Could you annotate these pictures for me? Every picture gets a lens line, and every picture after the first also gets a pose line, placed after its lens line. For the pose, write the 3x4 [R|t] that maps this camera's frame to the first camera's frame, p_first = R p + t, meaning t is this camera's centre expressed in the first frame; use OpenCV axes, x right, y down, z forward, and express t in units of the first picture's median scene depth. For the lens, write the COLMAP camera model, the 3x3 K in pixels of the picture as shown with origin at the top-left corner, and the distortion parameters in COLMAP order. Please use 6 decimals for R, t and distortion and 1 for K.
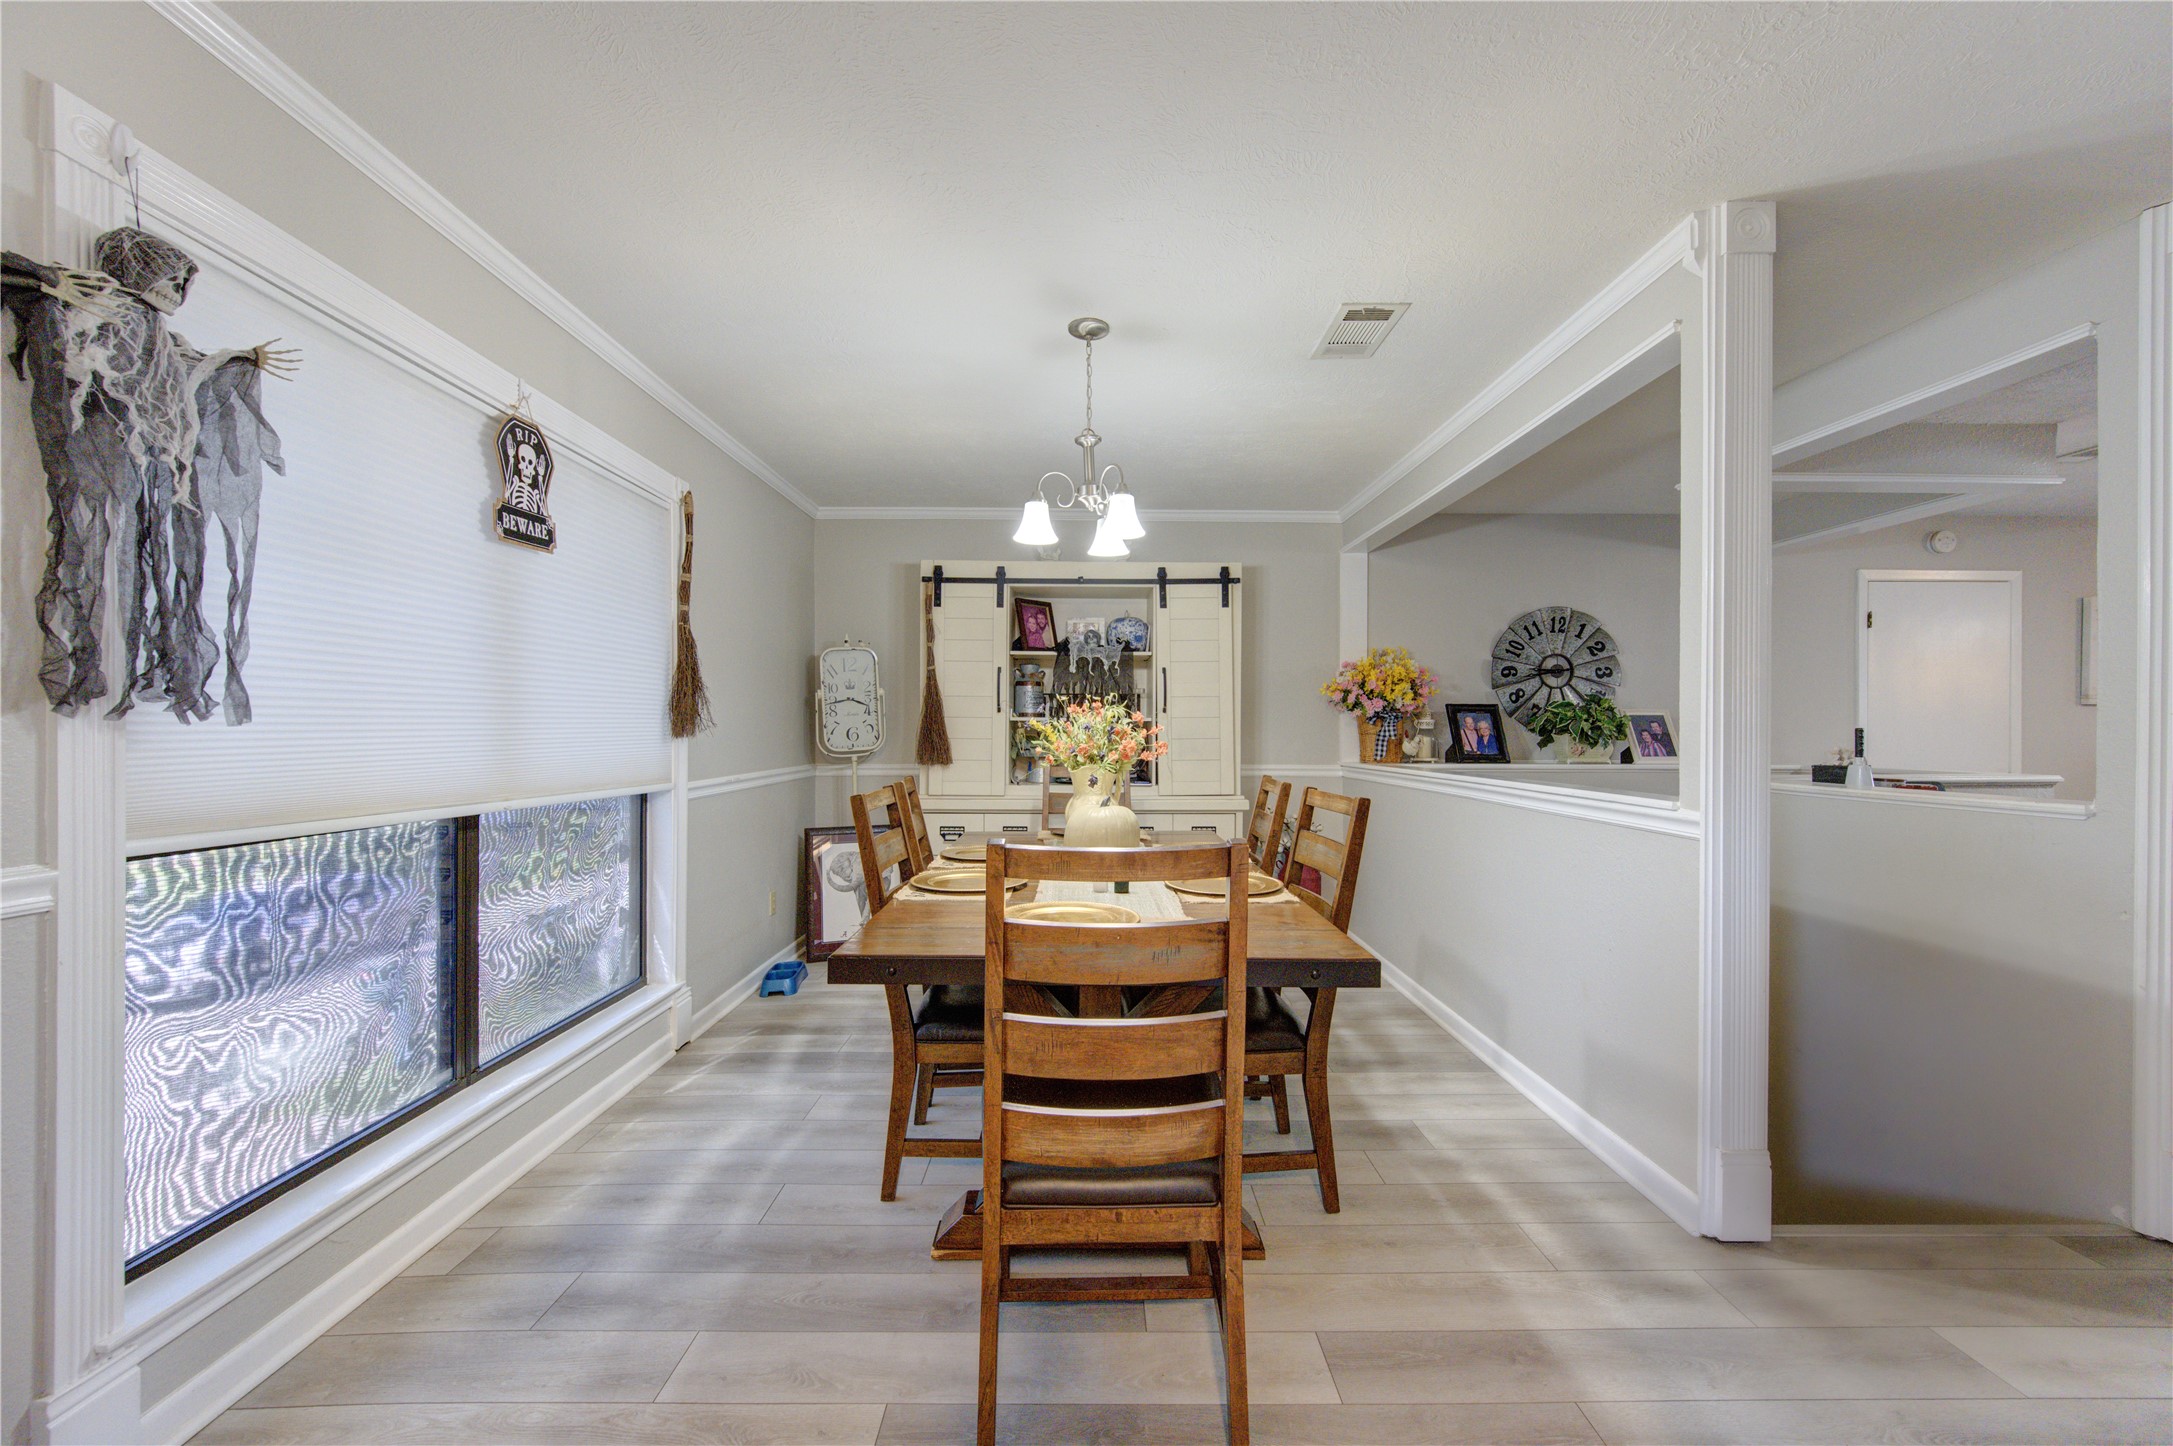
lens RADIAL K [[841.8, 0, 1094.9], [0, 841.8, 730.1], [0, 0, 1]] dist [0.003141, -0.000328]
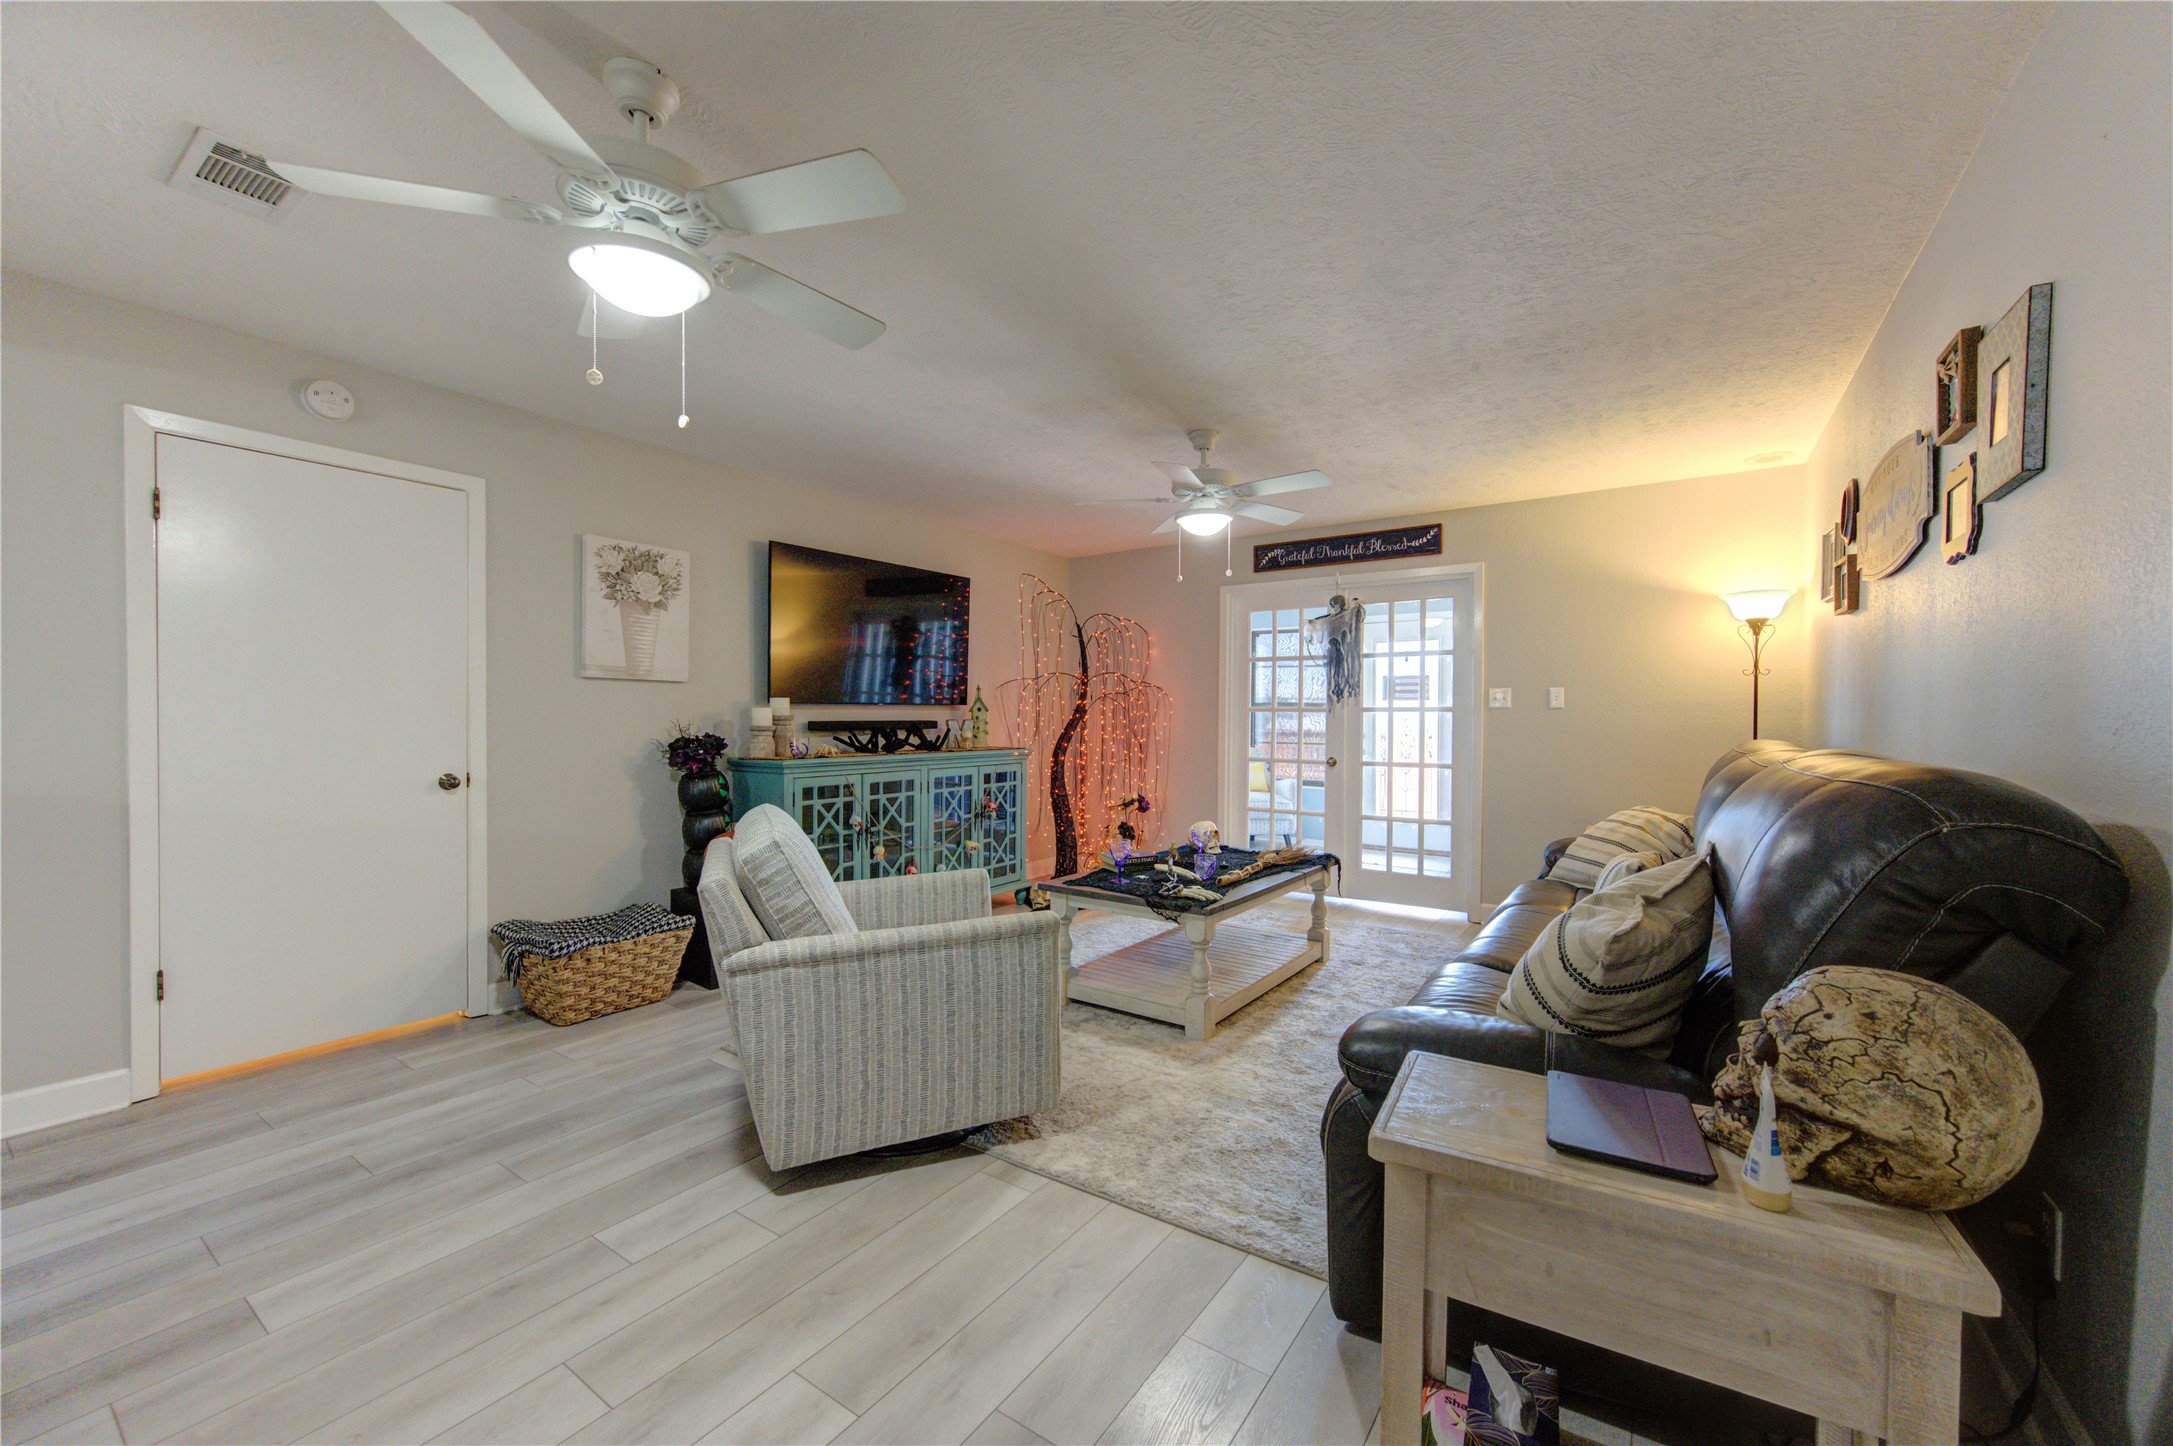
lens RADIAL K [[841.8, 0, 1094.9], [0, 841.8, 730.1], [0, 0, 1]] dist [0.003141, -0.000328]
pose [[0.571804, -0.010184, 0.820327, 0.914973], [-0.004143, 0.999874, 0.015300, 0.003229], [-0.820380, -0.012148, 0.571690, 0.221291]]
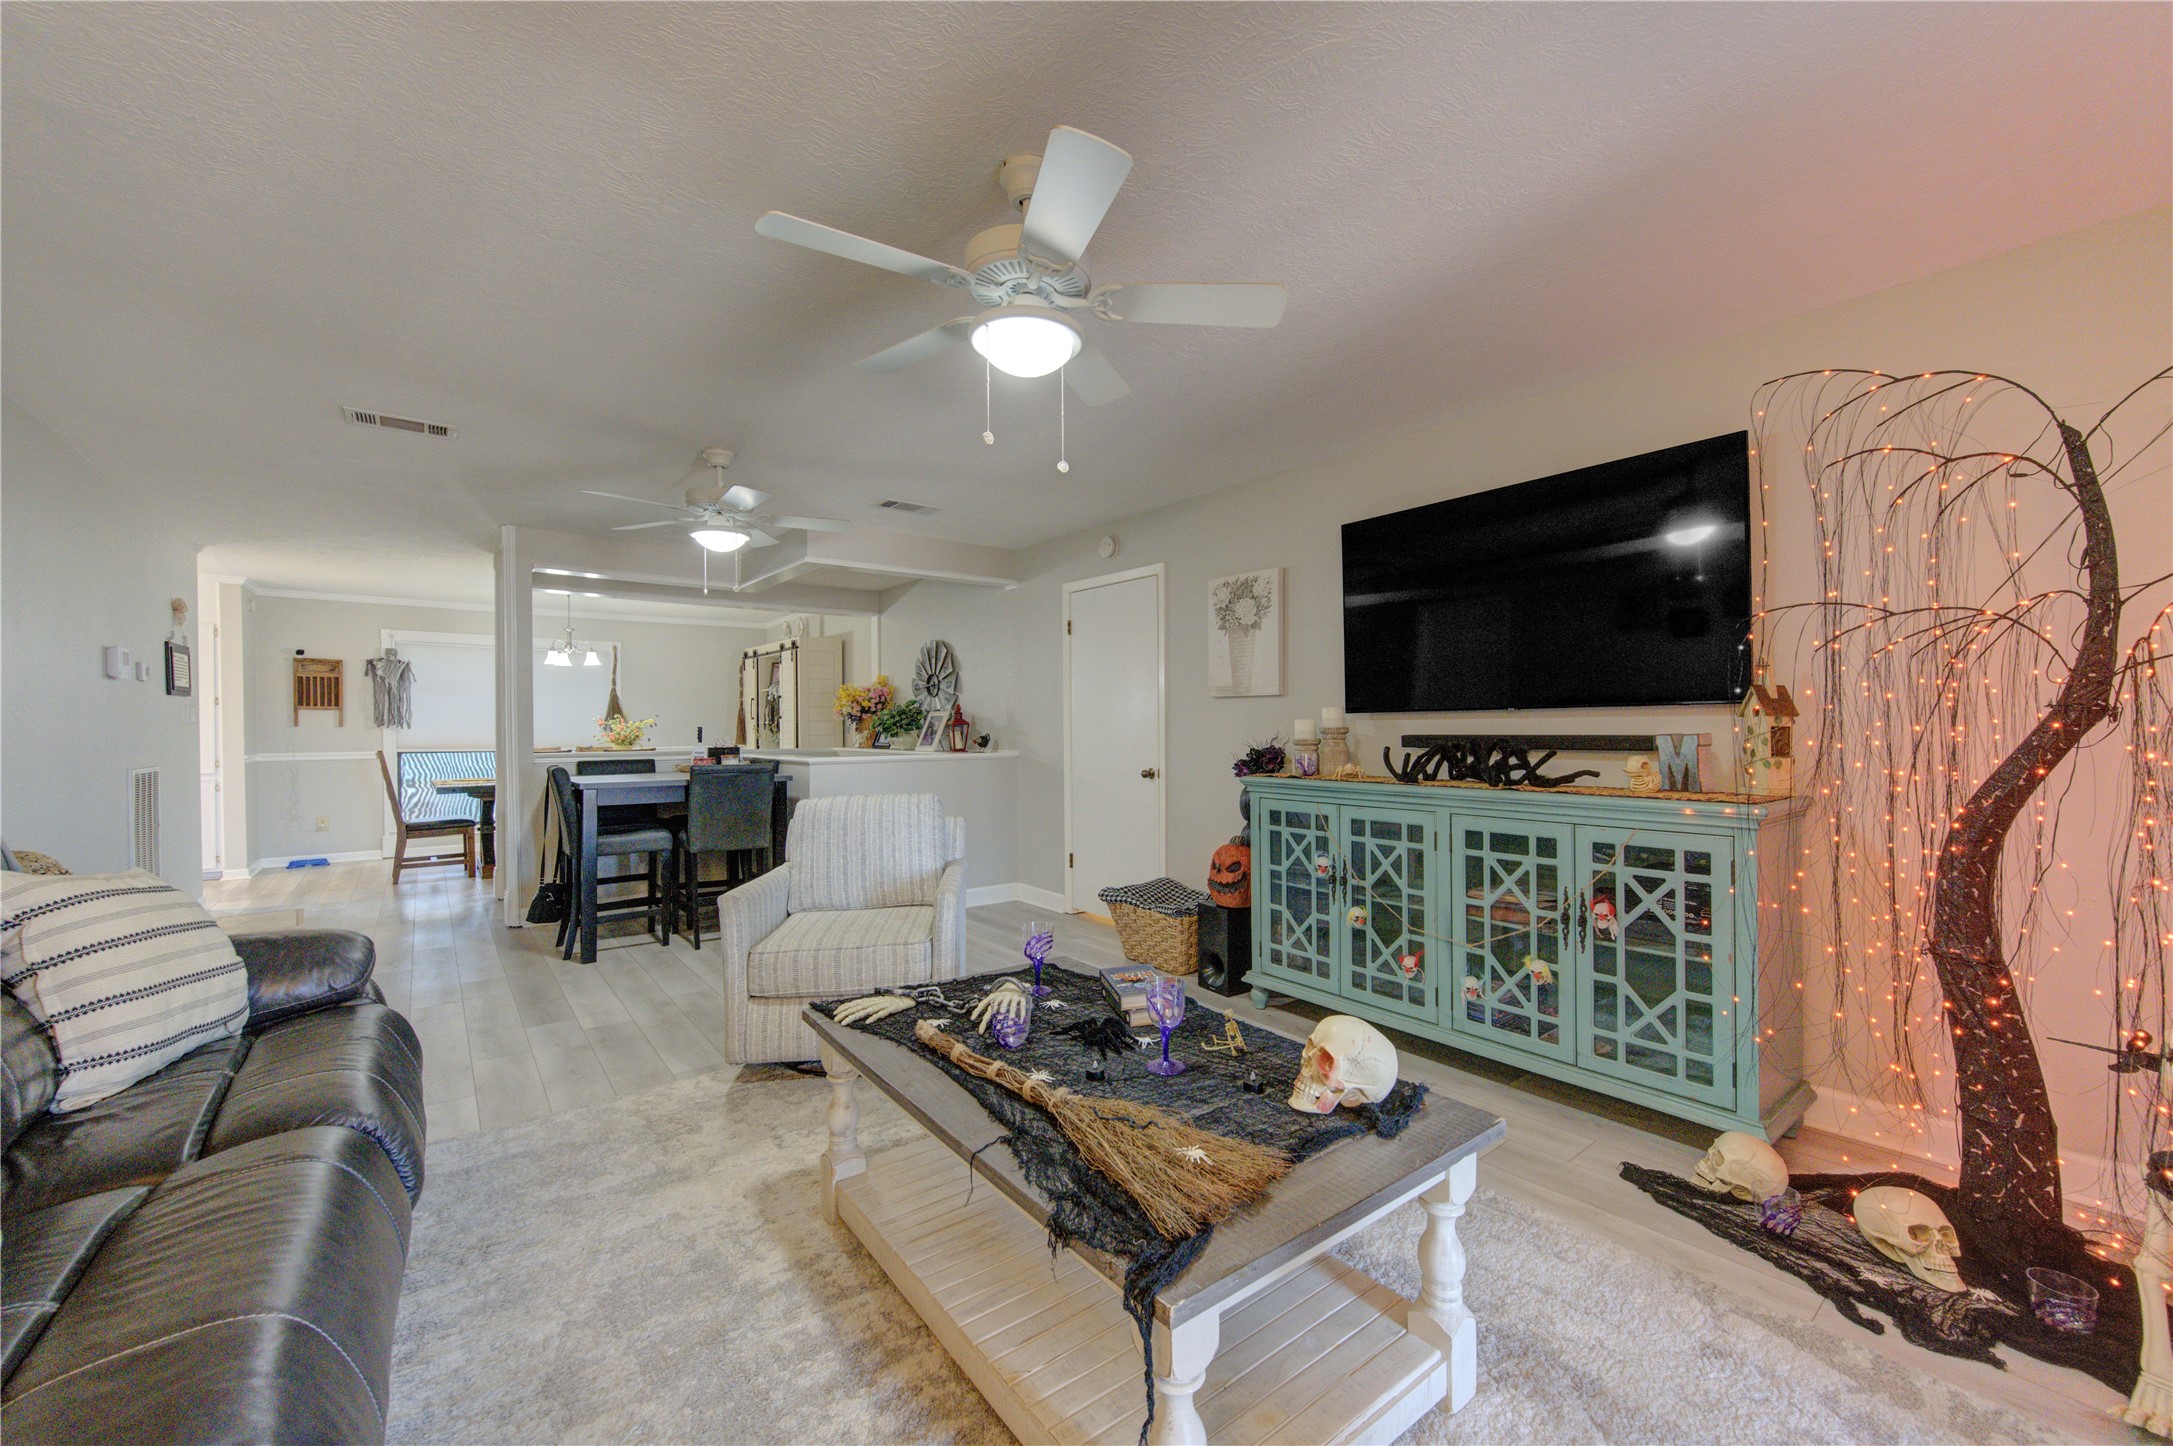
lens RADIAL K [[845.0, 0, 1095.4], [0, 845.0, 731.3], [0, 0, 1]] dist [0.001360, 0.000126]
pose [[0.615950, 0.001824, -0.787783, 2.036475], [0.006030, 0.999957, 0.007031, -0.001330], [0.787762, -0.009081, 0.615912, 0.376273]]
